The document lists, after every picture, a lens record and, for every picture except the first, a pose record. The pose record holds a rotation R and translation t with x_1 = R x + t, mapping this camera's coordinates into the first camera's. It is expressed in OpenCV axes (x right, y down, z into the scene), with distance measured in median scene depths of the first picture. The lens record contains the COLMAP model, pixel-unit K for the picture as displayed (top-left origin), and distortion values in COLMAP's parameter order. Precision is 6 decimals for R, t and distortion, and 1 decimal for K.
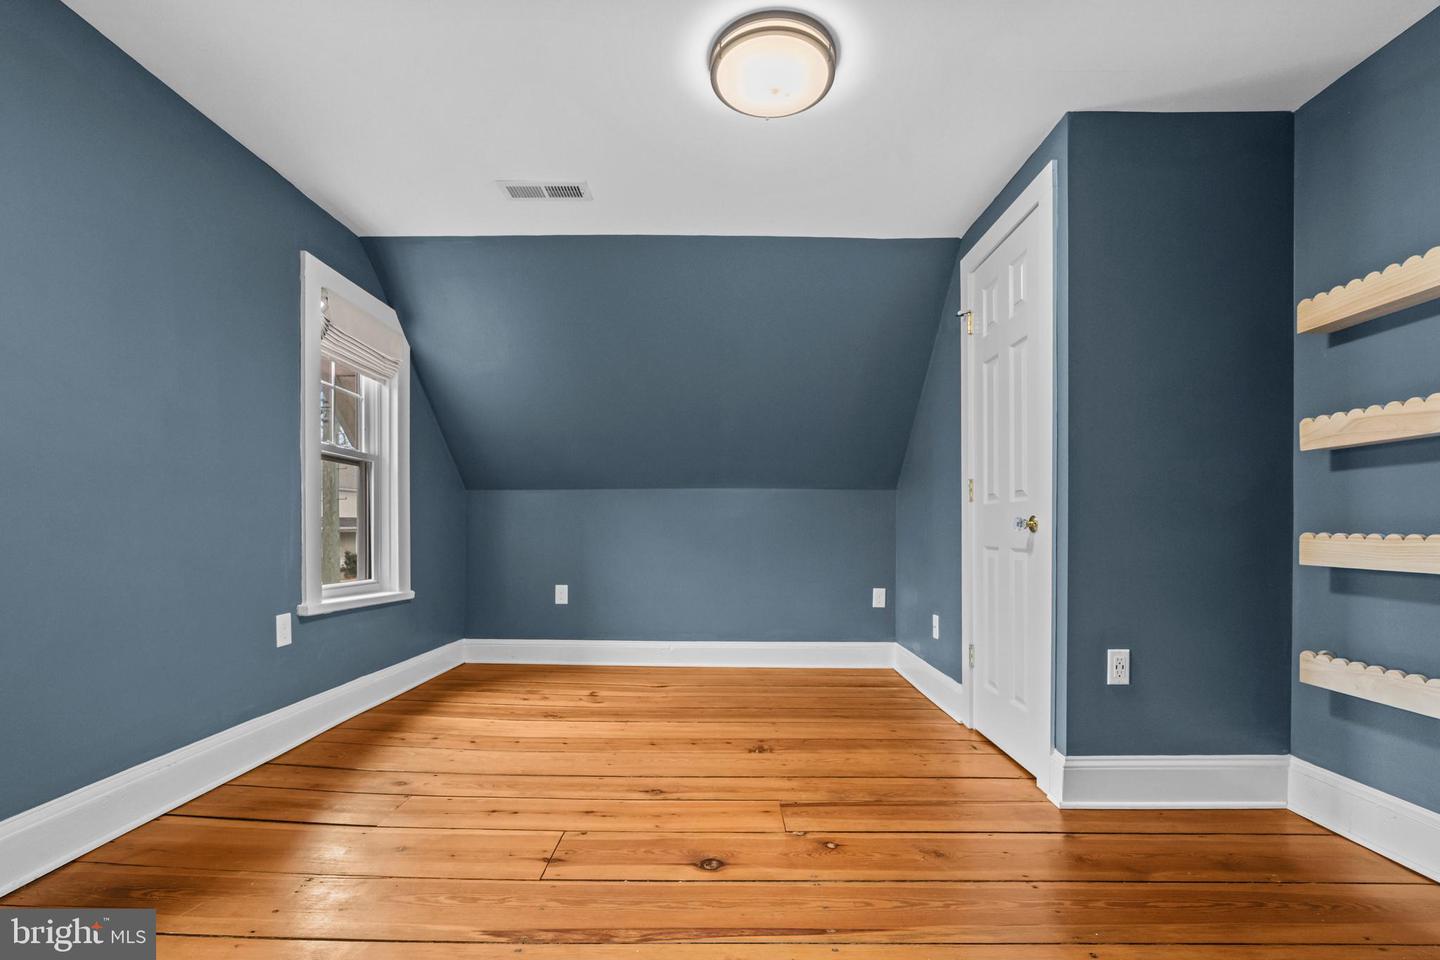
lens RADIAL K [[629.9, 0, 711.3], [0, 629.9, 529.8], [0, 0, 1]] dist [0.000680, 0.000039]
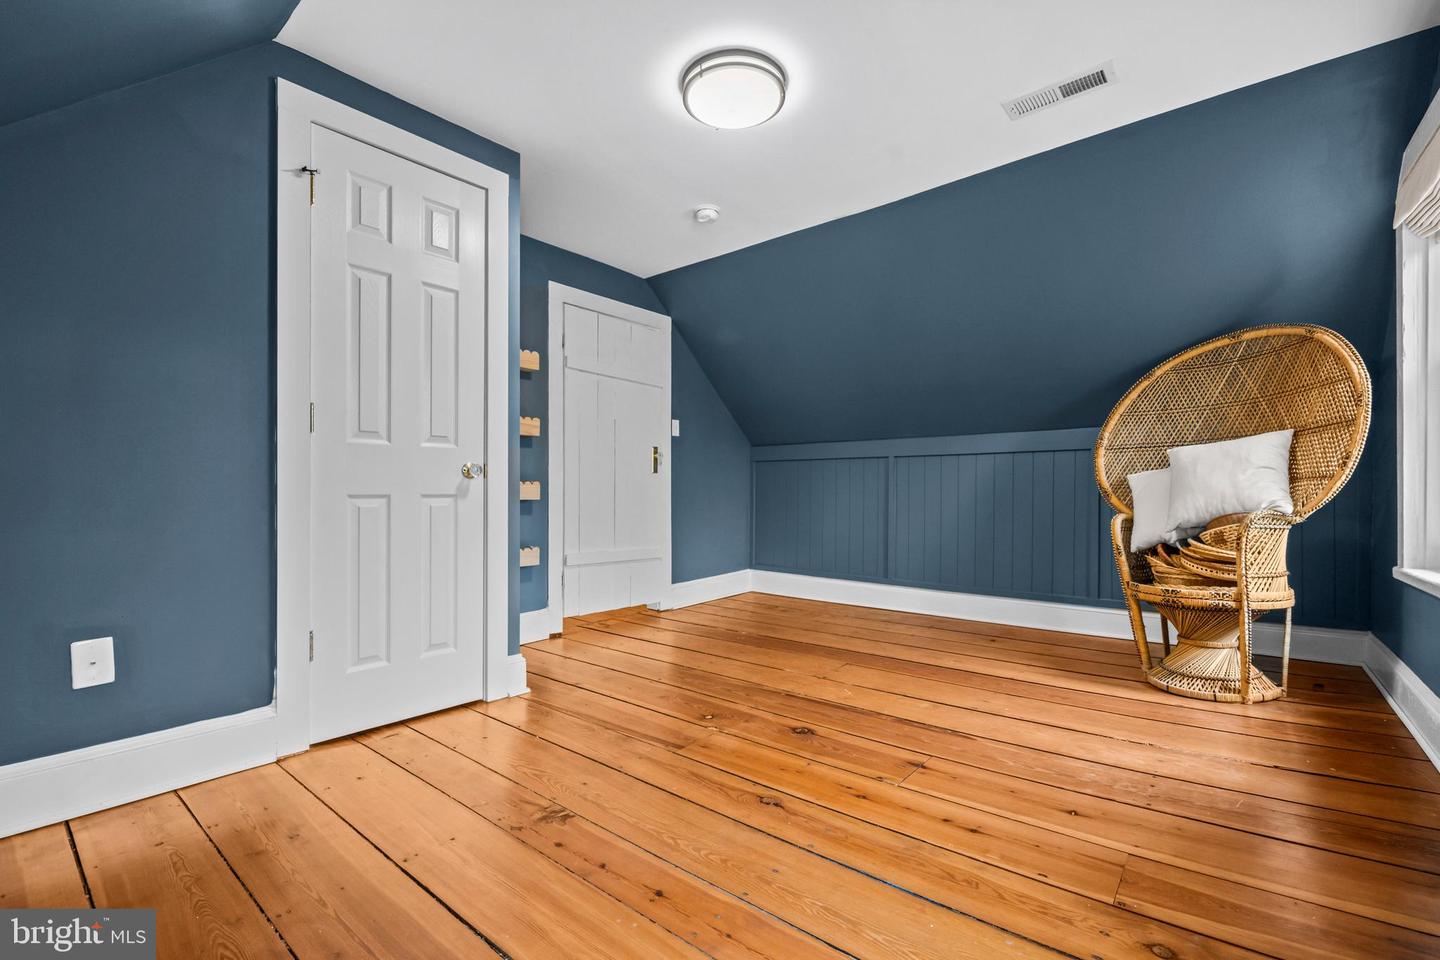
lens RADIAL K [[629.9, 0, 722.9], [0, 629.9, 484.8], [0, 0, 1]] dist [0.000680, 0.000039]
pose [[-0.771588, 0.001262, 0.636122, -0.650615], [-0.000224, 0.999997, -0.002255, 0.020034], [-0.636123, -0.001883, -0.771585, 1.940915]]
